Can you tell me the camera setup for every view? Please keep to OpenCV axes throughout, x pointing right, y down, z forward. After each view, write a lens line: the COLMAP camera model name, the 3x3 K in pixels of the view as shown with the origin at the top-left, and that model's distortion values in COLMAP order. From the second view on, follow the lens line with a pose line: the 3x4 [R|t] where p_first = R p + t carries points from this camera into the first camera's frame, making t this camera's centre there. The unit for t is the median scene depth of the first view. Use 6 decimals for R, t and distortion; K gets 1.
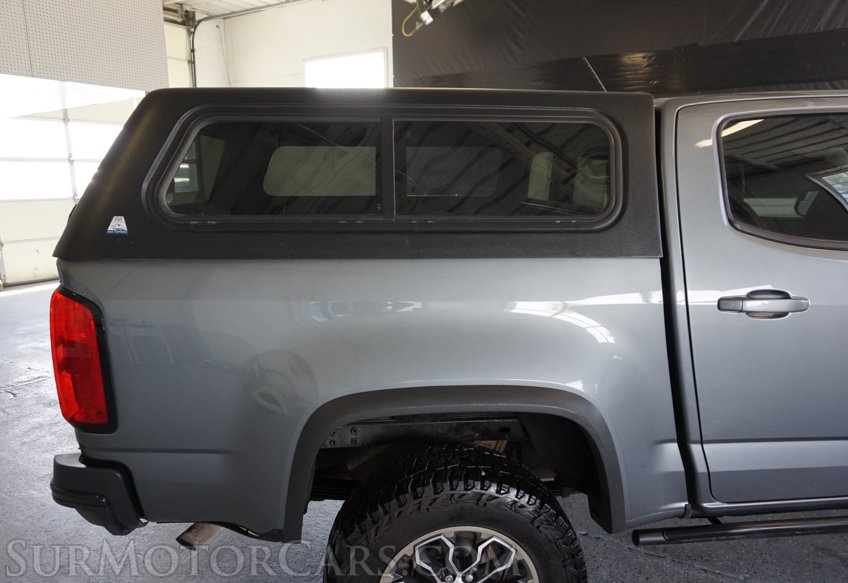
lens RADIAL K [[560.0, 0, 423.9], [0, 560.0, 270.4], [0, 0, 1]] dist [0.019691, 0.001514]
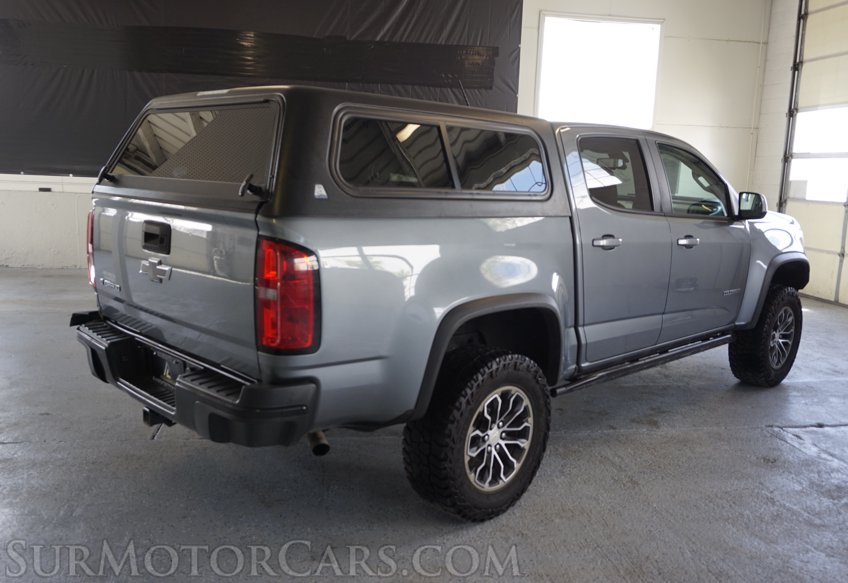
lens RADIAL K [[729.4, 0, 424.0], [0, 729.4, 291.5], [0, 0, 1]] dist [-0.012102, 0.005324]
pose [[0.778006, -0.073183, 0.623979, -1.241995], [0.071488, 0.997054, 0.027805, 0.106559], [-0.624176, 0.022974, 0.780946, -0.415479]]
